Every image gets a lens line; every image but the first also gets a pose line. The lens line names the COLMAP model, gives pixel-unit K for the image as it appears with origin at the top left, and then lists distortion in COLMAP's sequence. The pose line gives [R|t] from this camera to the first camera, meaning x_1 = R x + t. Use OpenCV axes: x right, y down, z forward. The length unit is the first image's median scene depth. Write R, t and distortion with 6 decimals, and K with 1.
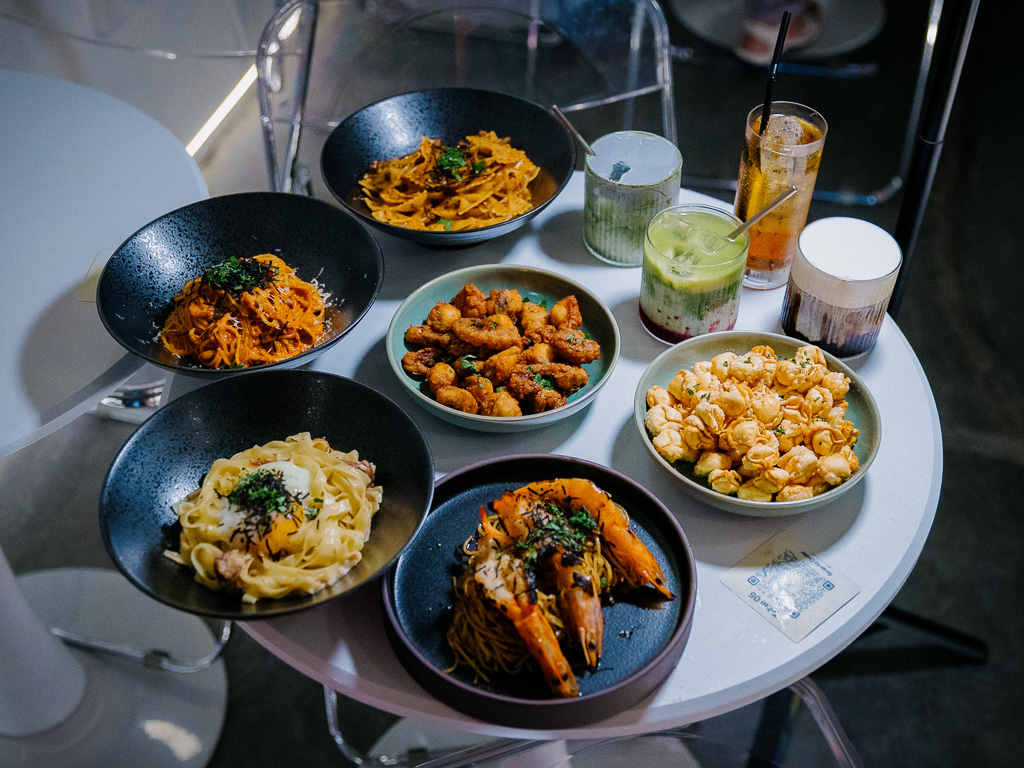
lens RADIAL K [[1119.0, 0, 506.0], [0, 1119.0, 420.5], [0, 0, 1]] dist [-0.018739, 0.000000]
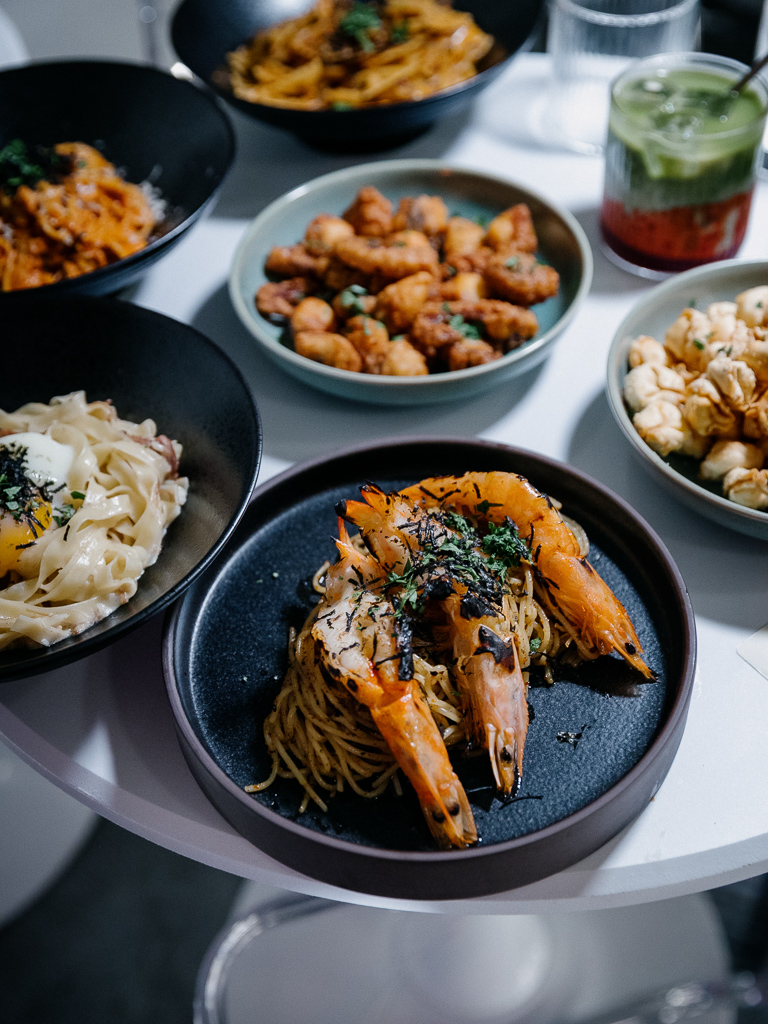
lens RADIAL K [[1220.3, 0, 390.8], [0, 1220.3, 510.8], [0, 0, 1]] dist [-0.014662, 0.000000]
pose [[0.995632, 0.031780, -0.087789, 0.063055], [-0.027690, 0.998491, 0.047420, 0.042942], [0.089163, -0.044782, 0.995010, 0.343116]]
